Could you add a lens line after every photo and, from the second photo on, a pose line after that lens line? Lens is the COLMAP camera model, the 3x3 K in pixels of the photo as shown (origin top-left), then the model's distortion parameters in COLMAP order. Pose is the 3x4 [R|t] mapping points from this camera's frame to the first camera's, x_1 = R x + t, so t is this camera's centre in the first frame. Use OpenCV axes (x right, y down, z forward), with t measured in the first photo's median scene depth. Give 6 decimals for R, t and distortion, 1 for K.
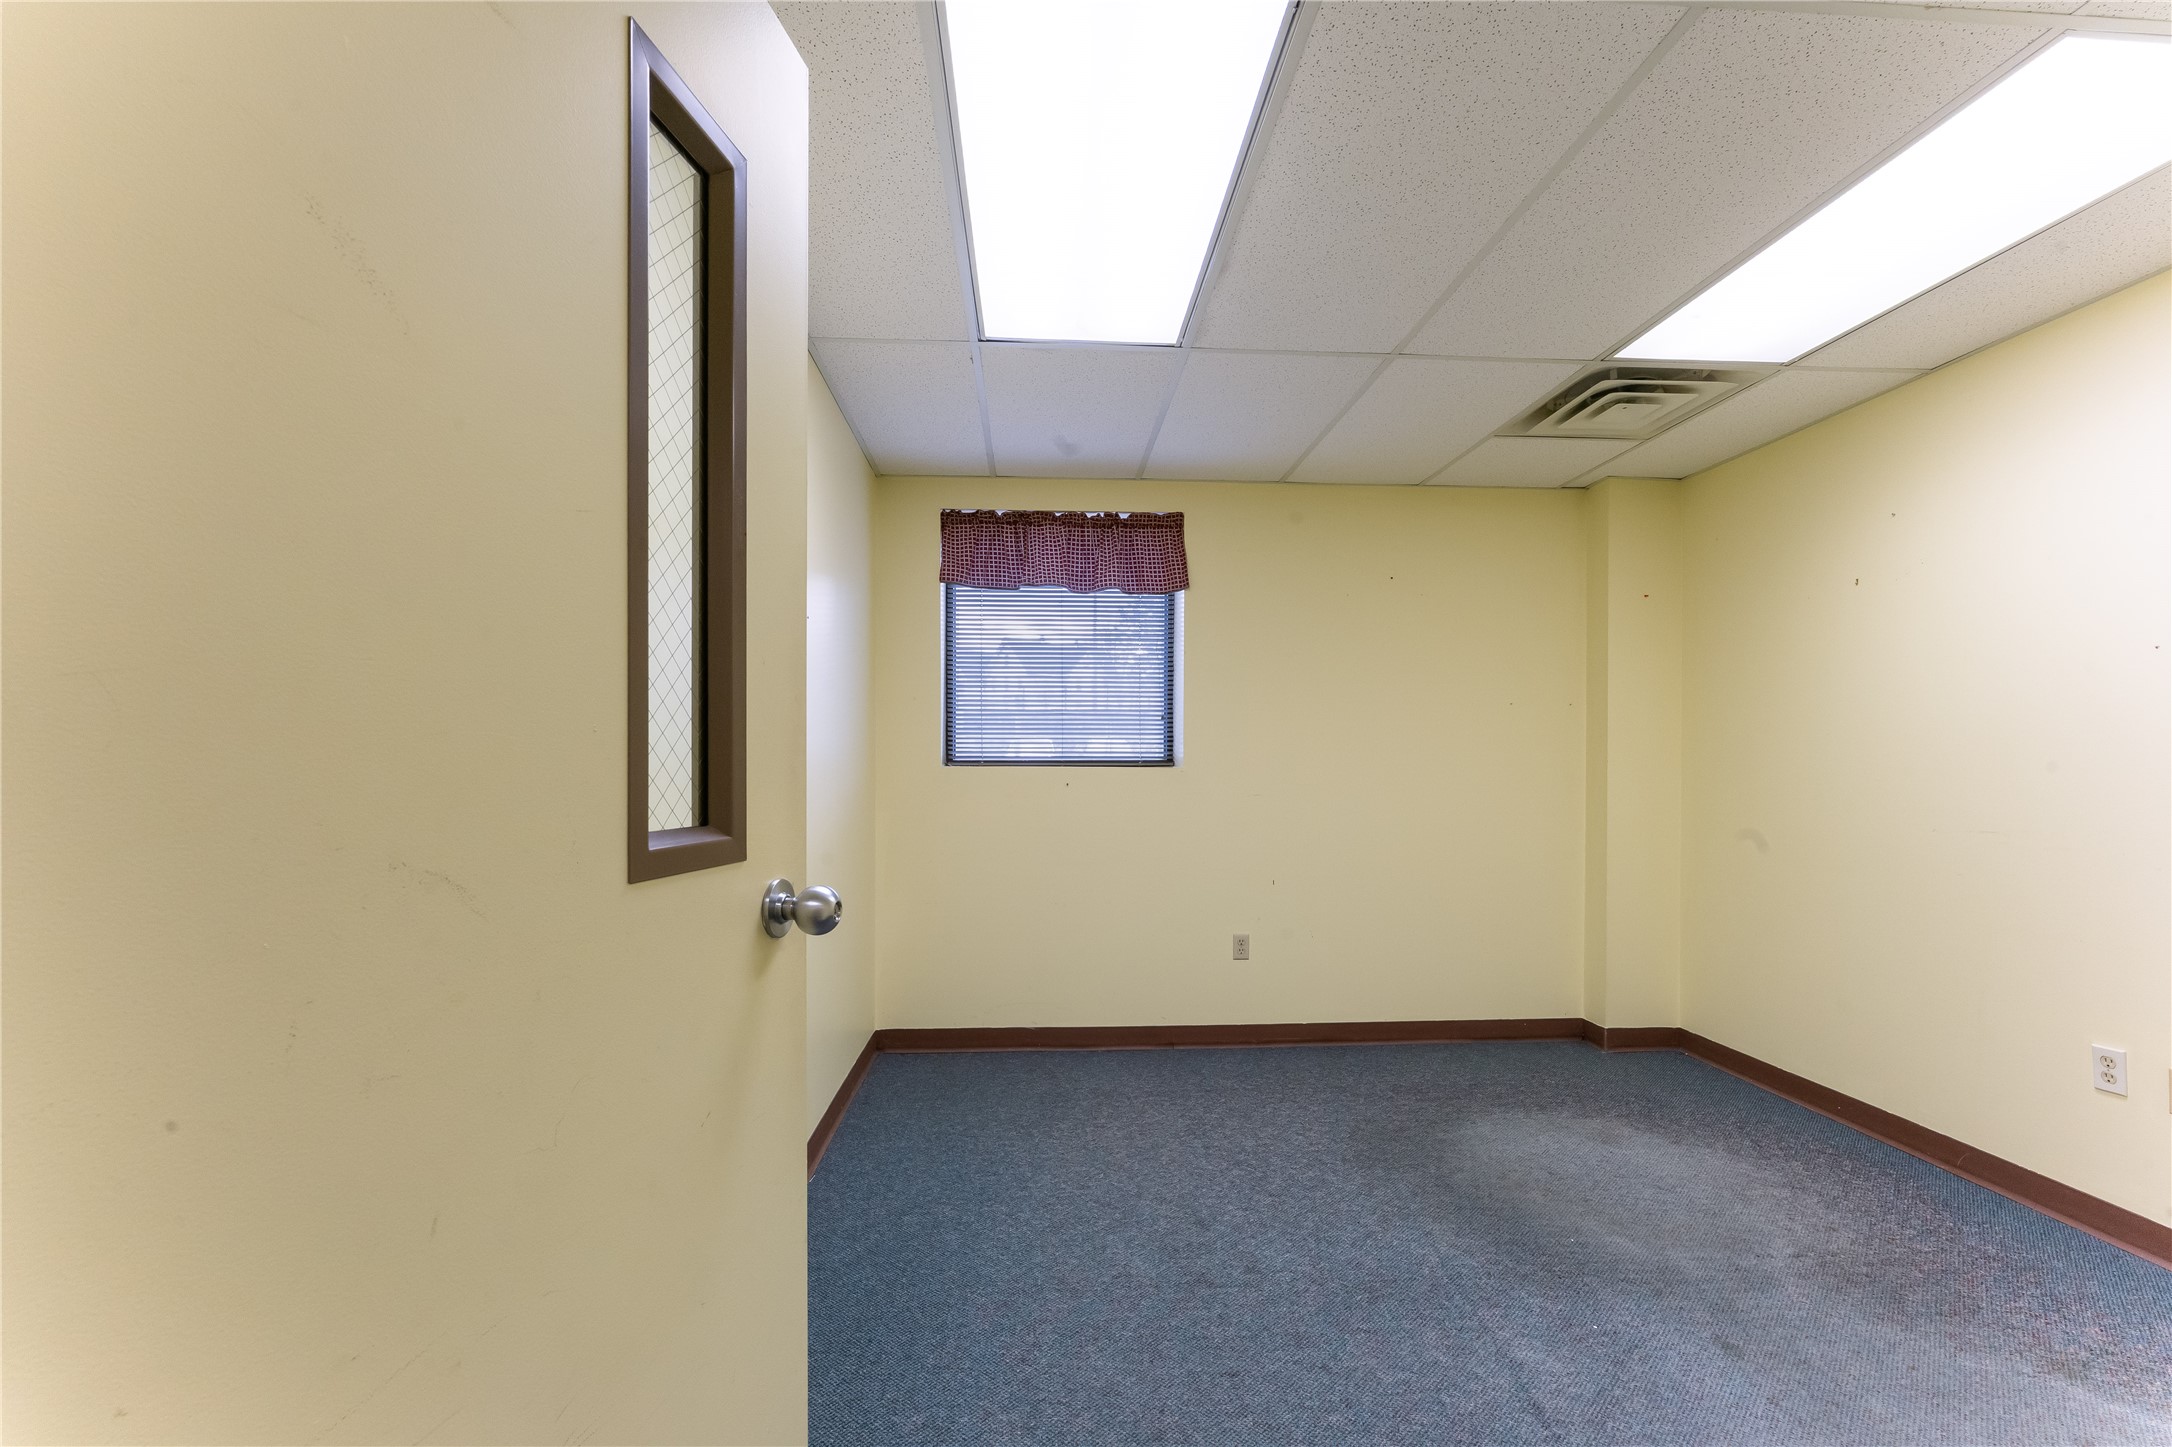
lens RADIAL K [[866.0, 0, 1077.2], [0, 866.0, 765.0], [0, 0, 1]] dist [0.000408, -0.018144]
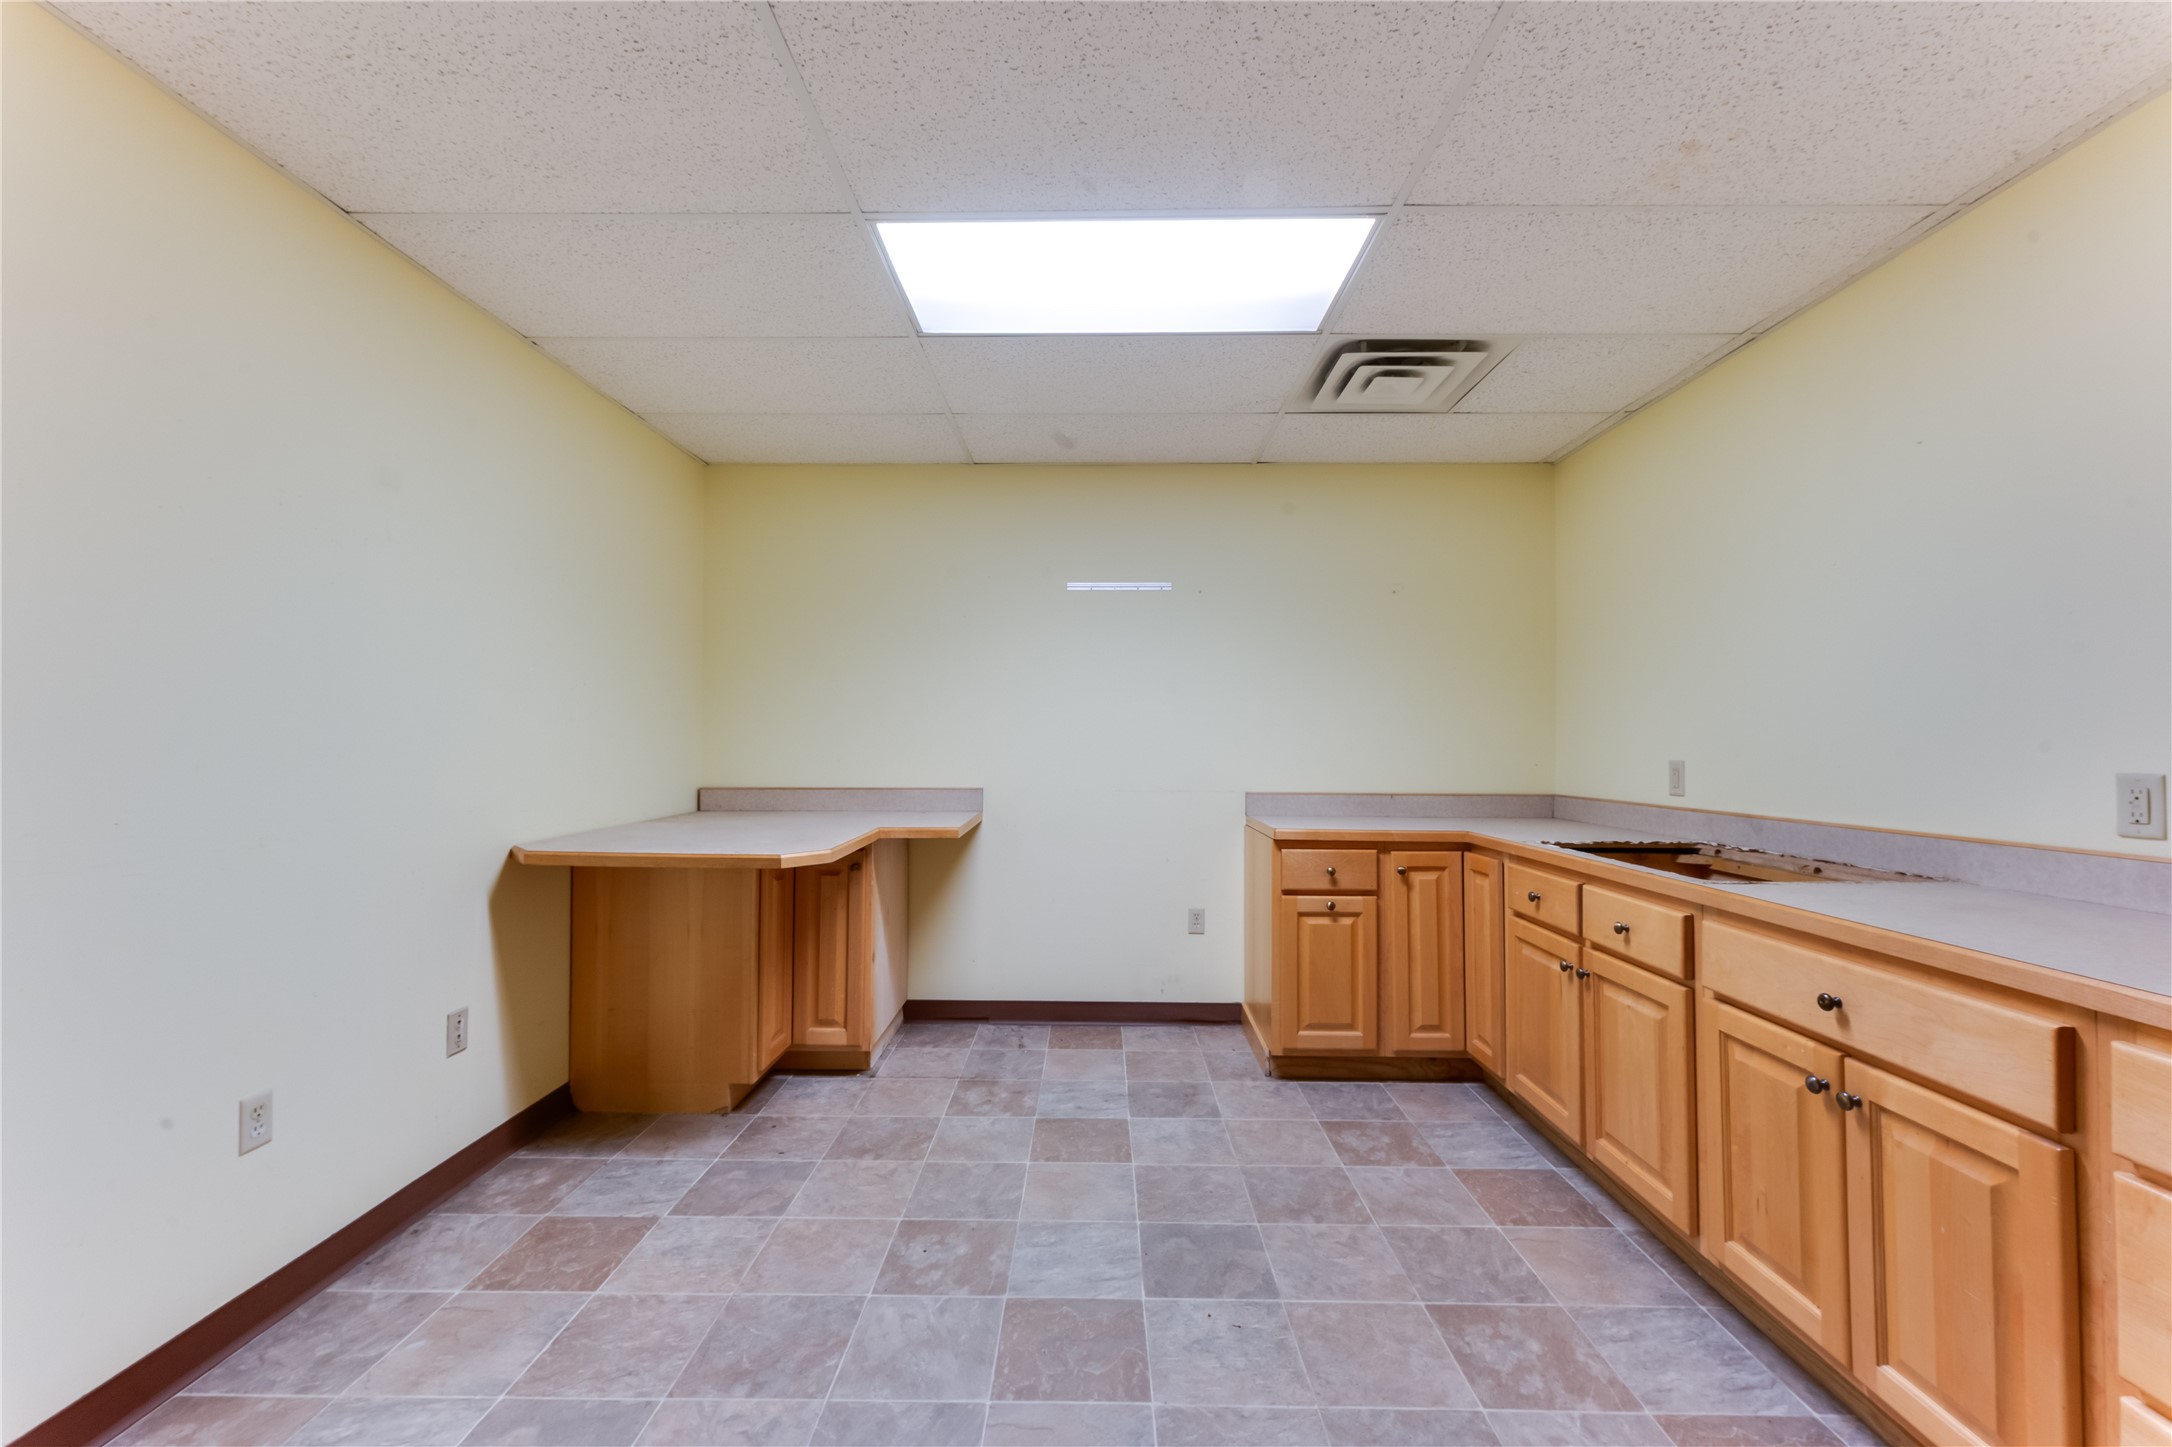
lens RADIAL K [[843.8, 0, 1083.5], [0, 843.8, 771.2], [0, 0, 1]] dist [-0.056423, -0.000184]
pose [[0.997792, 0.002522, -0.066373, 0.337085], [-0.000712, 0.999628, 0.027283, 0.006287], [0.066417, -0.027175, 0.997422, 0.018111]]
